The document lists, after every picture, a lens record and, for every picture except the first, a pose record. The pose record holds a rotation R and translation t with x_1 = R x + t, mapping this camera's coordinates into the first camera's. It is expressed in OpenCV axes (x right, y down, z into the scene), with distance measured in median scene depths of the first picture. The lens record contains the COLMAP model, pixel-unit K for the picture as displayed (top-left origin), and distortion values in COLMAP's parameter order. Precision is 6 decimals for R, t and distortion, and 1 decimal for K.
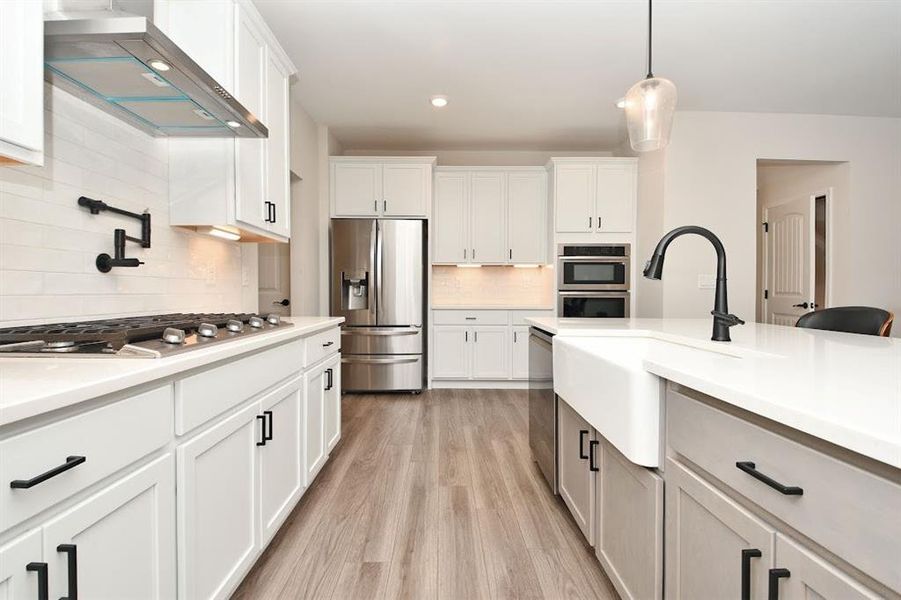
lens RADIAL K [[406.2, 0, 447.2], [0, 406.2, 300.2], [0, 0, 1]] dist [-0.013196, -0.006876]
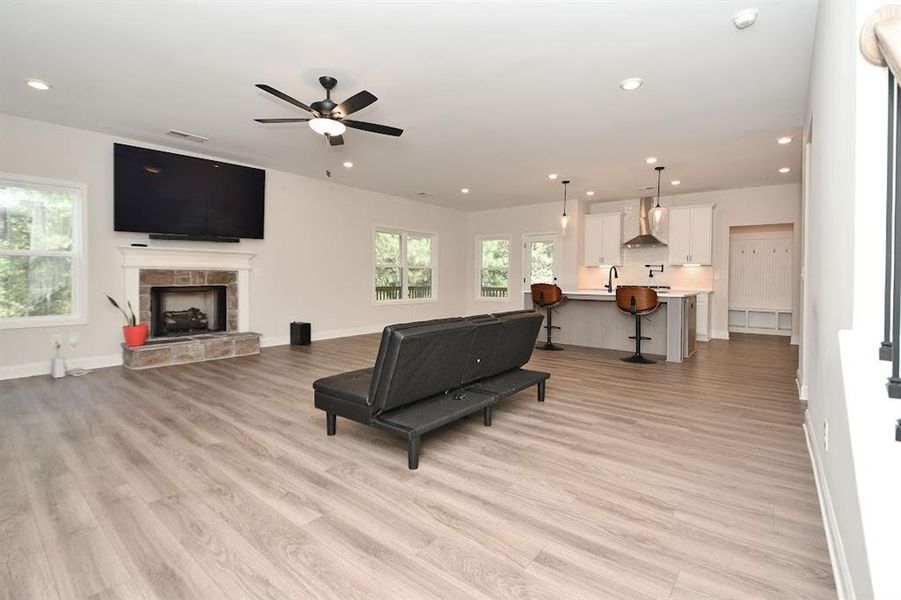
lens RADIAL K [[406.2, 0, 454.2], [0, 406.2, 293.2], [0, 0, 1]] dist [-0.013196, -0.006876]
pose [[-0.626098, 0.016348, -0.779573, 1.802811], [-0.025855, 0.998795, 0.041710, -0.006424], [0.779316, 0.046271, -0.624921, 0.840176]]
